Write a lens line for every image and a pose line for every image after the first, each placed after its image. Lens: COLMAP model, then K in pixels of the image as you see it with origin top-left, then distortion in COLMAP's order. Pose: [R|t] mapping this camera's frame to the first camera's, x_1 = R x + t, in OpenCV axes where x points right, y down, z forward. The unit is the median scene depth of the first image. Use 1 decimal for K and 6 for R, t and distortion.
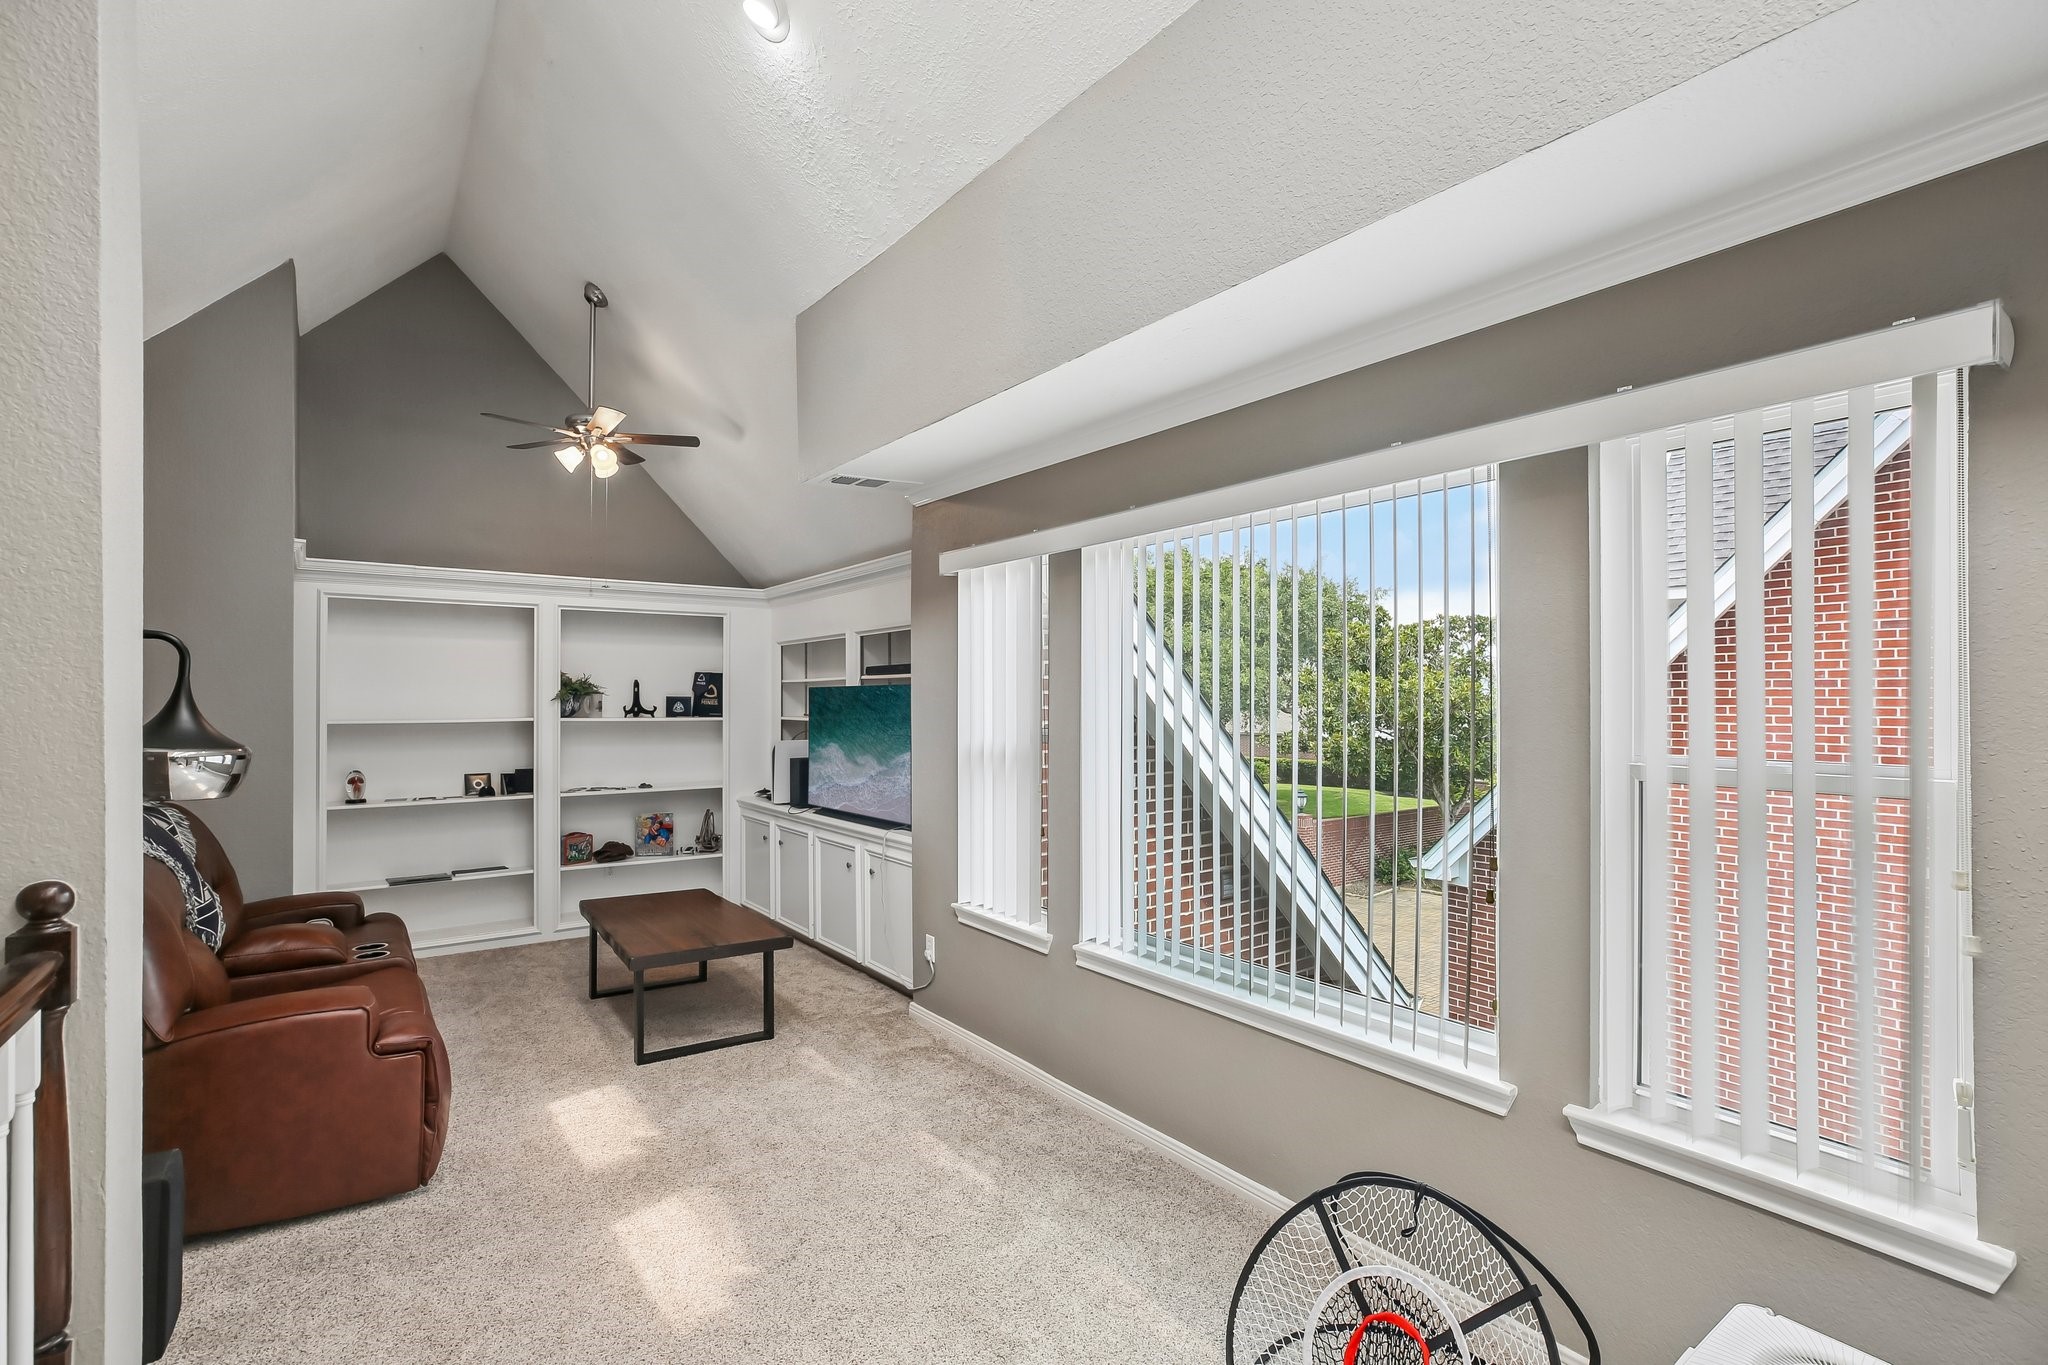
lens RADIAL K [[929.0, 0, 1021.0], [0, 929.0, 684.2], [0, 0, 1]] dist [-0.019288, 0.011705]
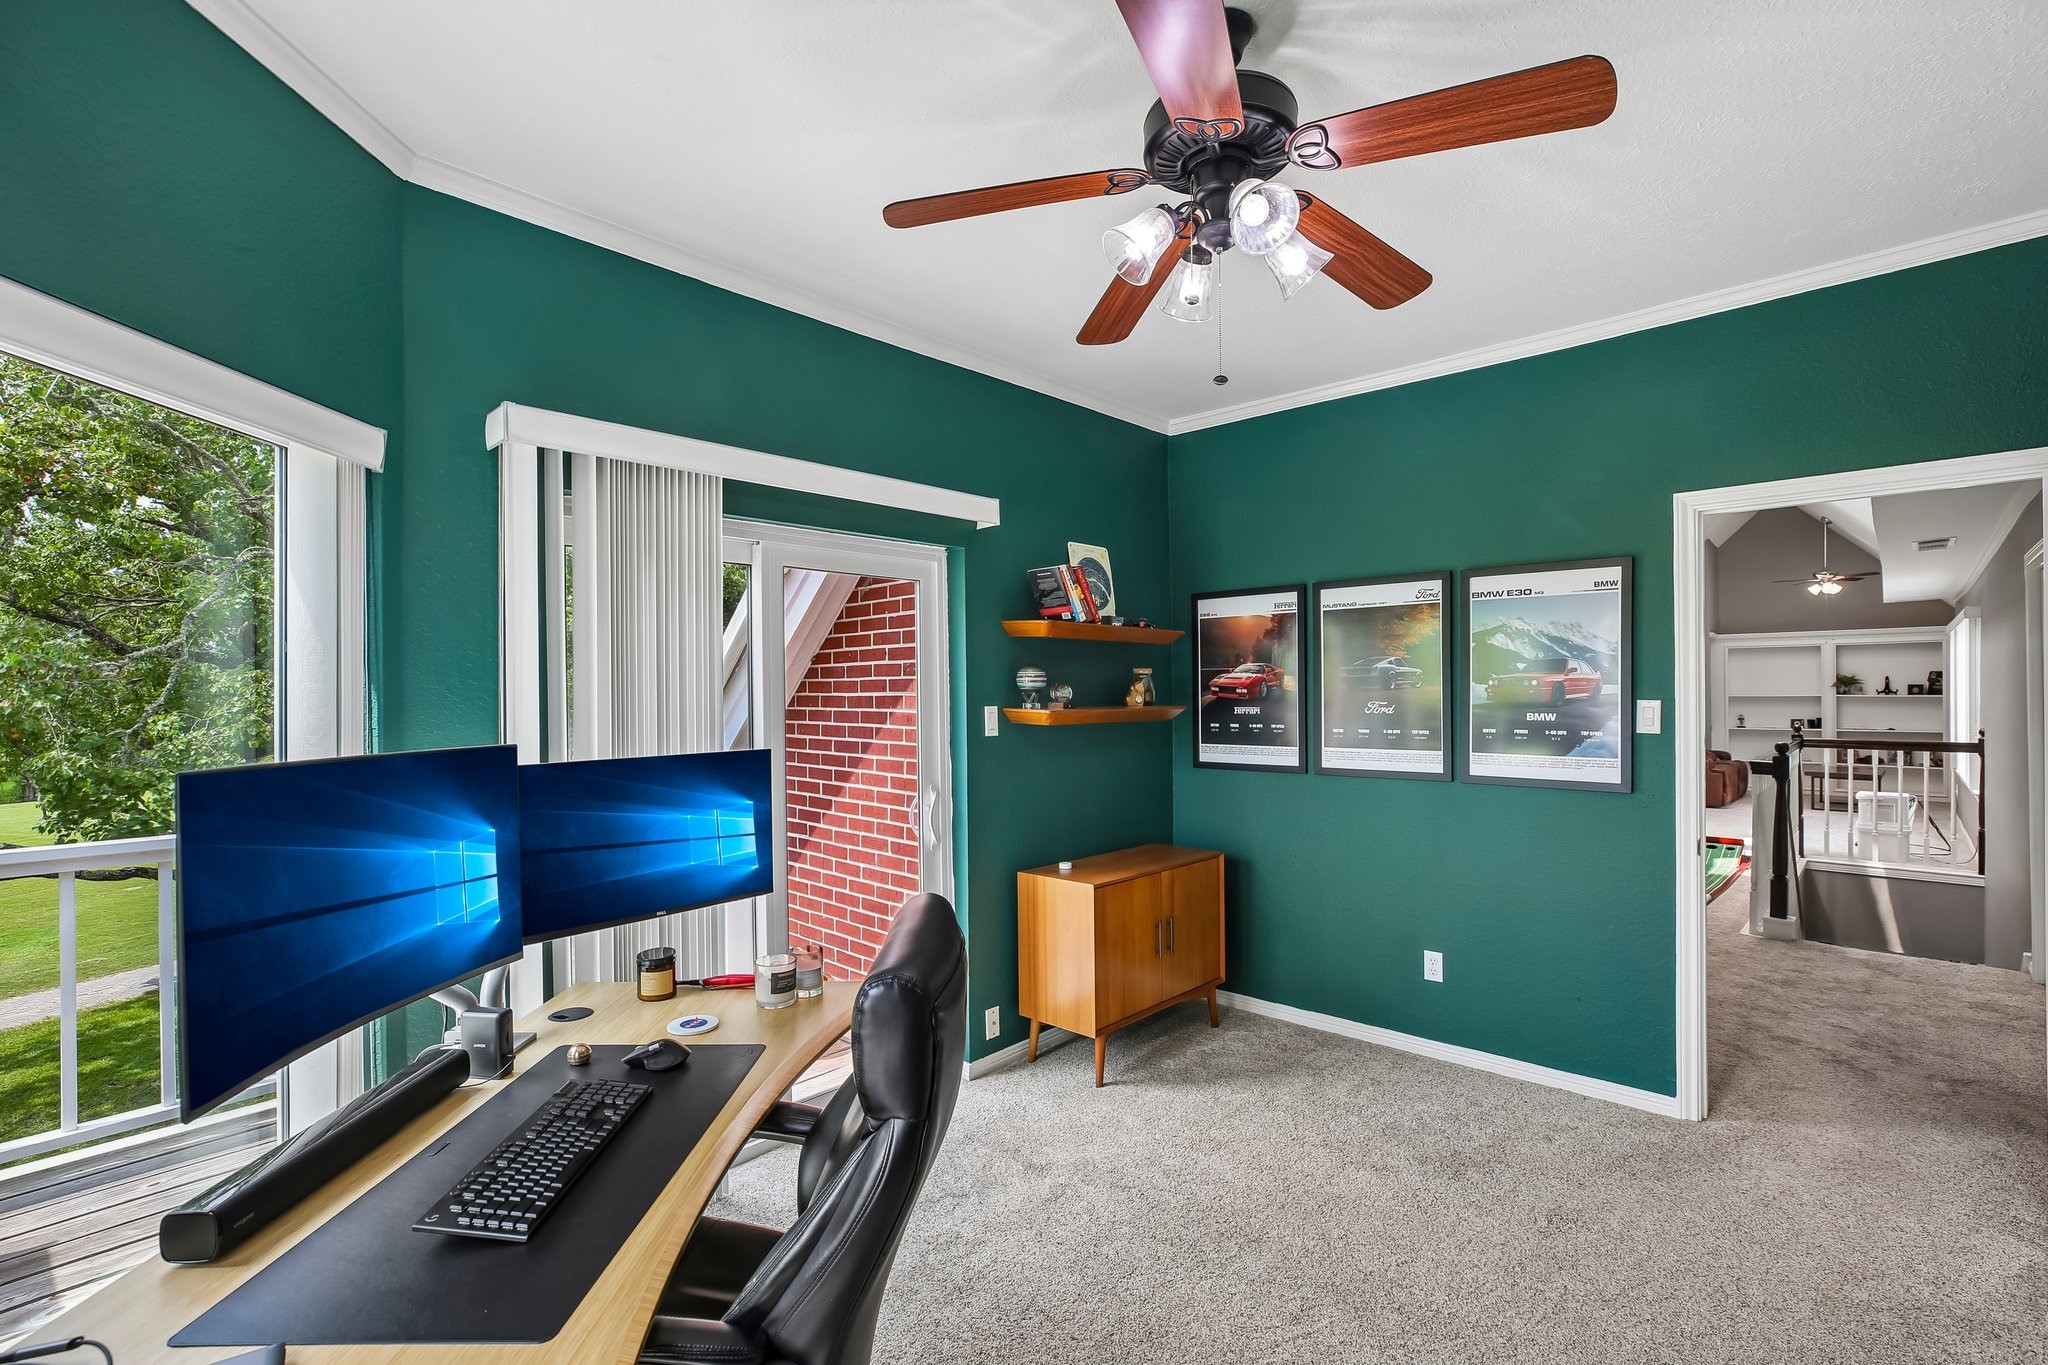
lens RADIAL K [[929.0, 0, 1021.0], [0, 929.0, 684.2], [0, 0, 1]] dist [-0.019288, 0.011705]
pose [[0.184535, -0.008888, -0.982786, 1.293686], [0.021884, 0.999748, -0.004932, -0.019879], [0.982582, -0.020597, 0.184683, -1.299659]]
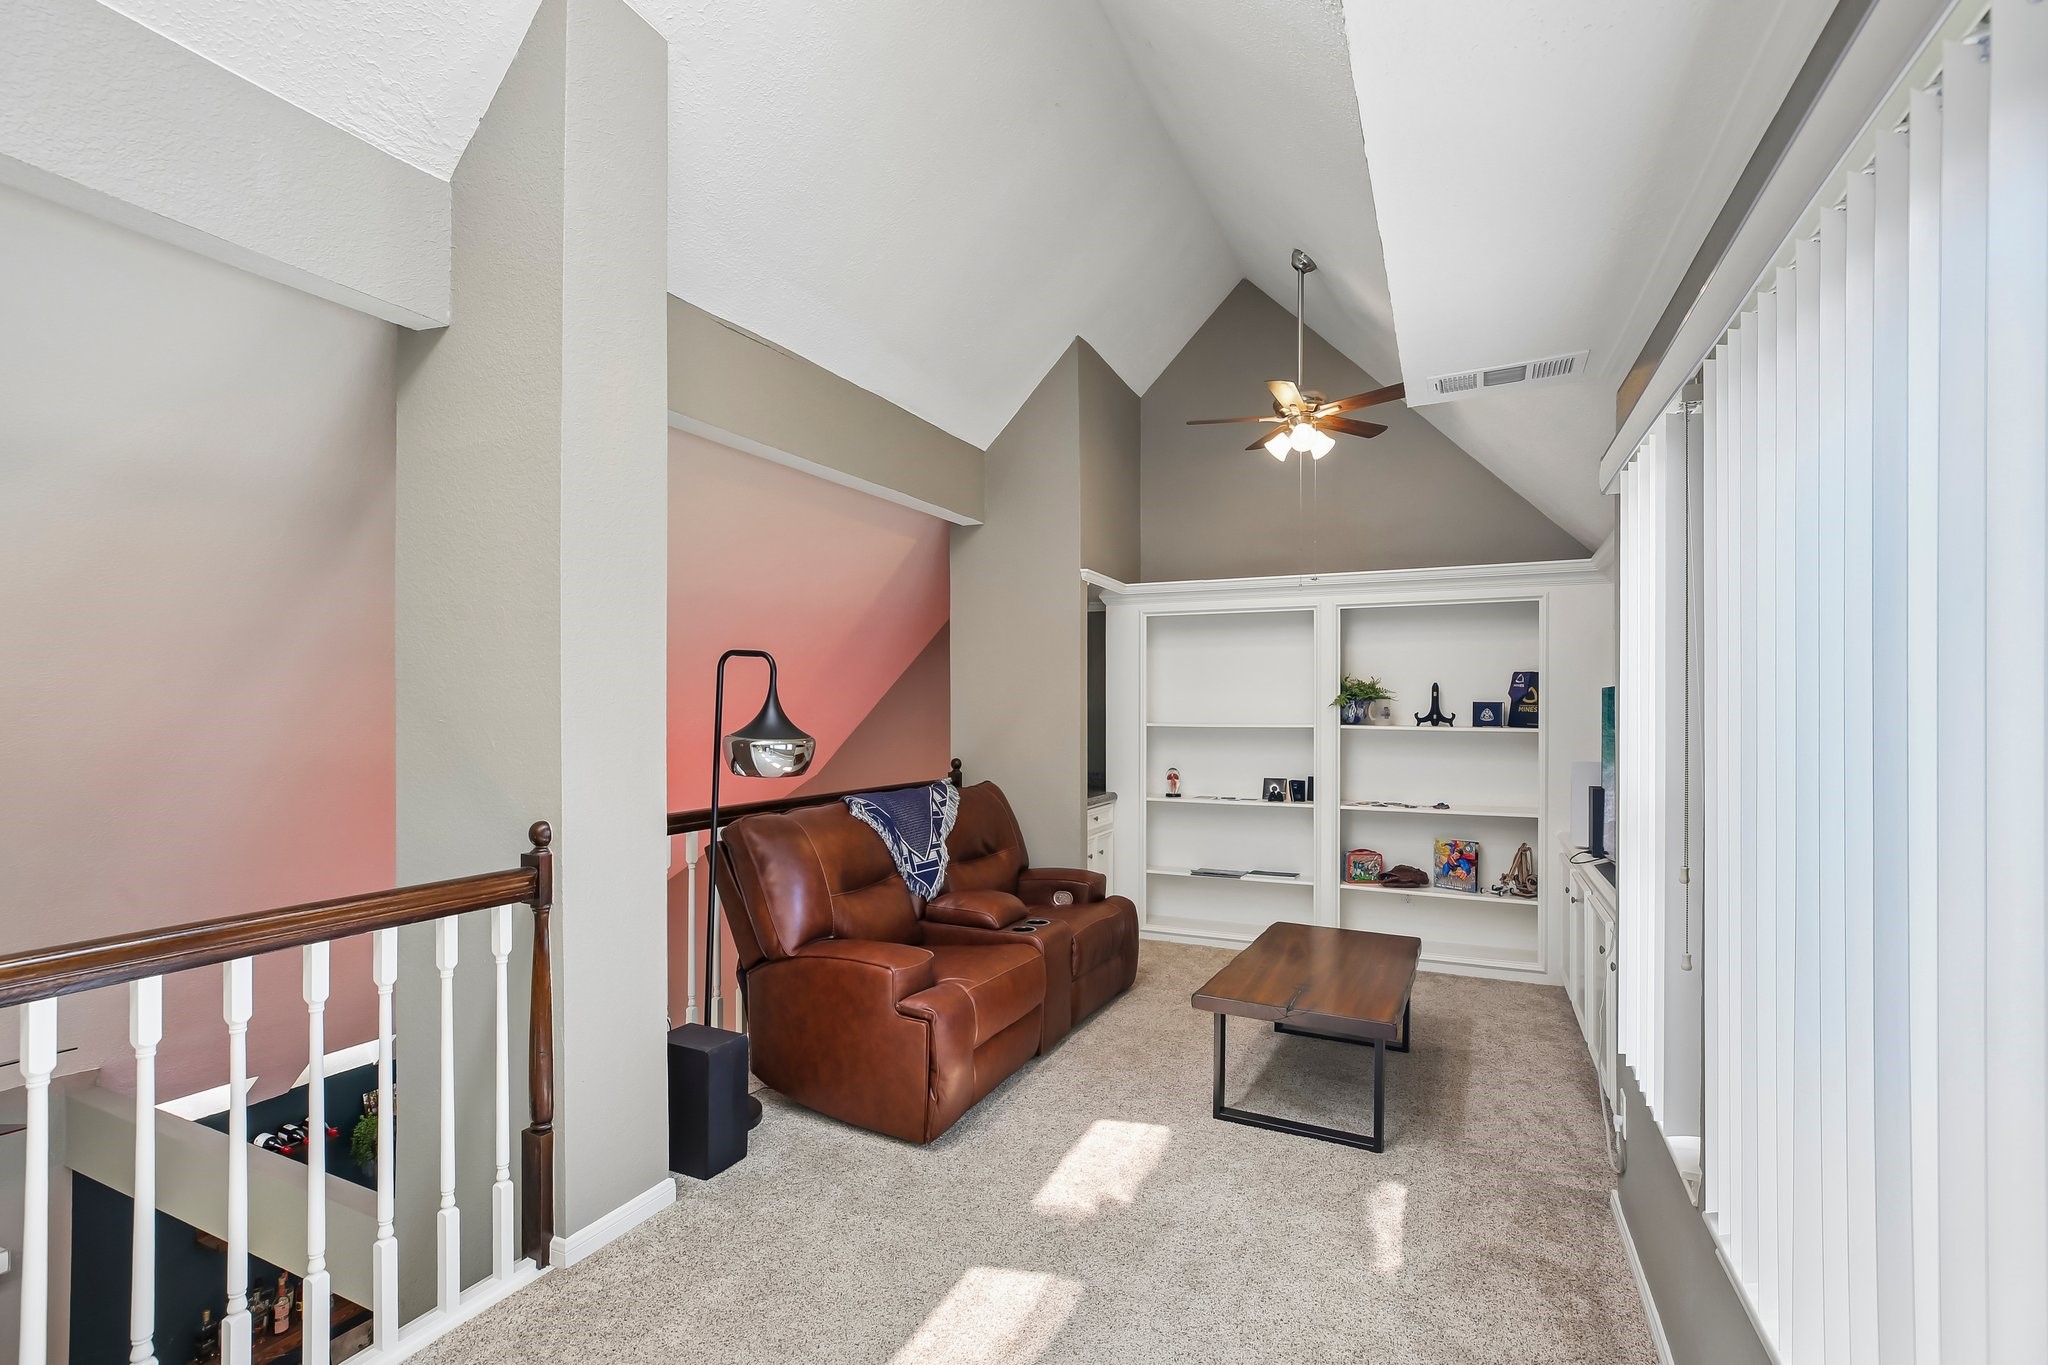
lens RADIAL K [[934.7, 0, 1021.1], [0, 934.7, 706.9], [0, 0, 1]] dist [-0.018646, 0.011671]
pose [[0.480617, 0.002382, -0.876927, 0.176457], [0.010931, 0.999902, 0.008707, 0.006529], [0.876862, -0.013770, 0.480544, 0.265629]]
